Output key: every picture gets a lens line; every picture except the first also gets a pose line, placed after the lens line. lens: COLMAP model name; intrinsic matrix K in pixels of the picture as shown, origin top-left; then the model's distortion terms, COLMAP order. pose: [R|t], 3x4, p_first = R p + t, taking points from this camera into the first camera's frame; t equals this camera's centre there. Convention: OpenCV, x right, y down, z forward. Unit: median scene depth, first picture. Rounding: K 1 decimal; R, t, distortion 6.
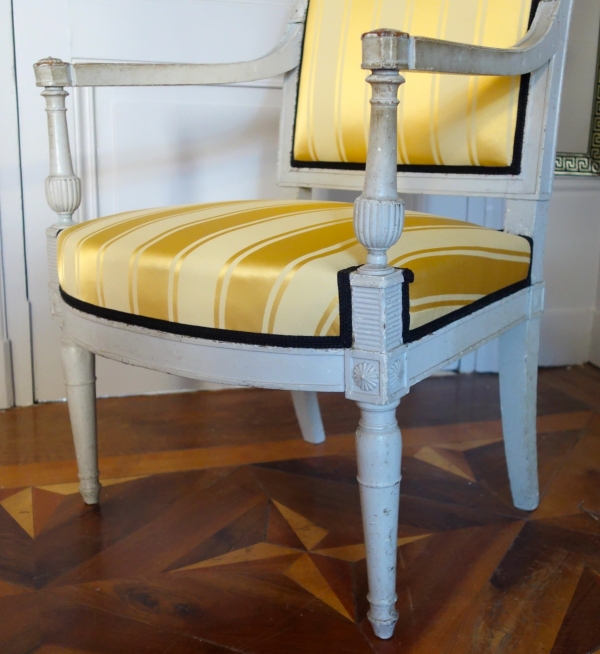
lens RADIAL K [[876.2, 0, 325.9], [0, 876.2, 334.8], [0, 0, 1]] dist [0.025190, 0.024100]
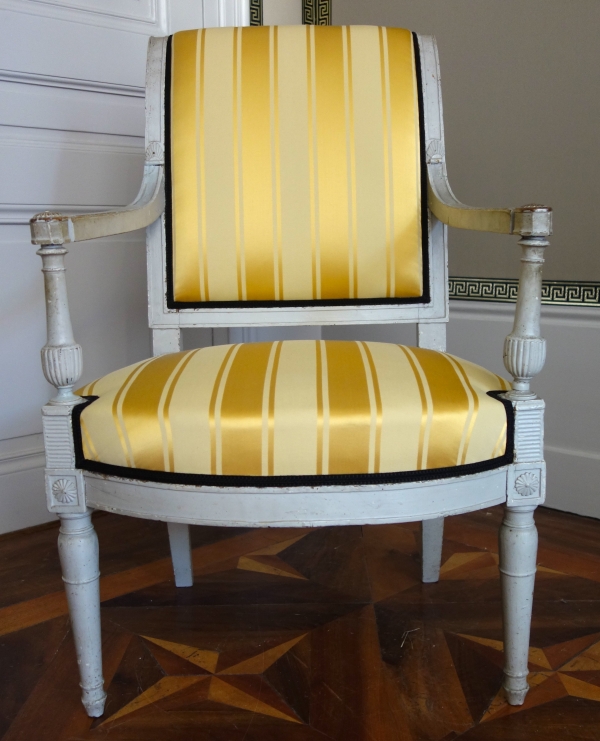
lens RADIAL K [[901.3, 0, 319.4], [0, 901.3, 370.4], [0, 0, 1]] dist [-0.010254, -0.019415]
pose [[0.742609, -0.124969, 0.657962, -0.911640], [0.170446, 0.985353, -0.005223, -0.140442], [-0.647672, 0.116026, 0.753033, 0.227035]]
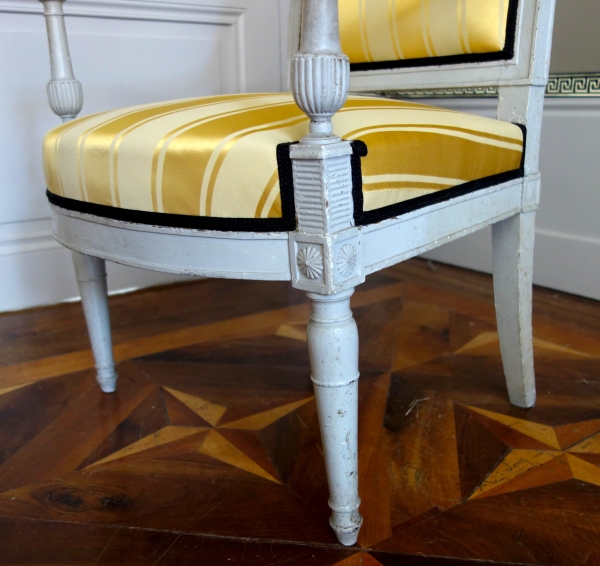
lens RADIAL K [[671.2, 0, 321.0], [0, 671.2, 283.7], [0, 0, 1]] dist [0.004117, -0.013712]
pose [[0.992525, 0.001160, -0.122039, 0.132142], [0.003676, 0.999217, 0.039401, 0.039997], [0.121990, -0.039555, 0.991743, 0.311126]]
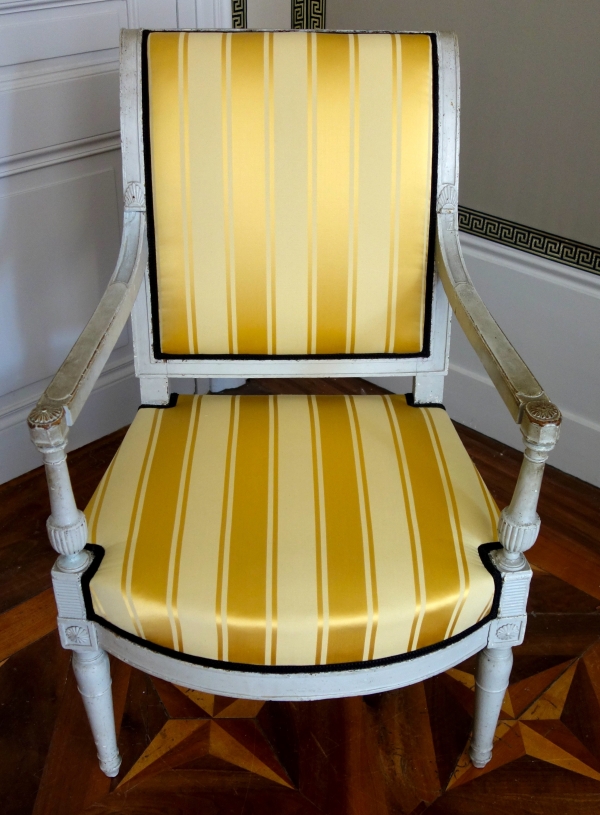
lens RADIAL K [[999.3, 0, 300.0], [0, 999.3, 407.5], [0, 0, 1]] dist [-0.014269, -0.013106]
pose [[0.738115, -0.353669, 0.574548, -0.865371], [0.147294, 0.915522, 0.374332, -0.810671], [-0.658400, -0.191673, 0.727853, 0.185586]]
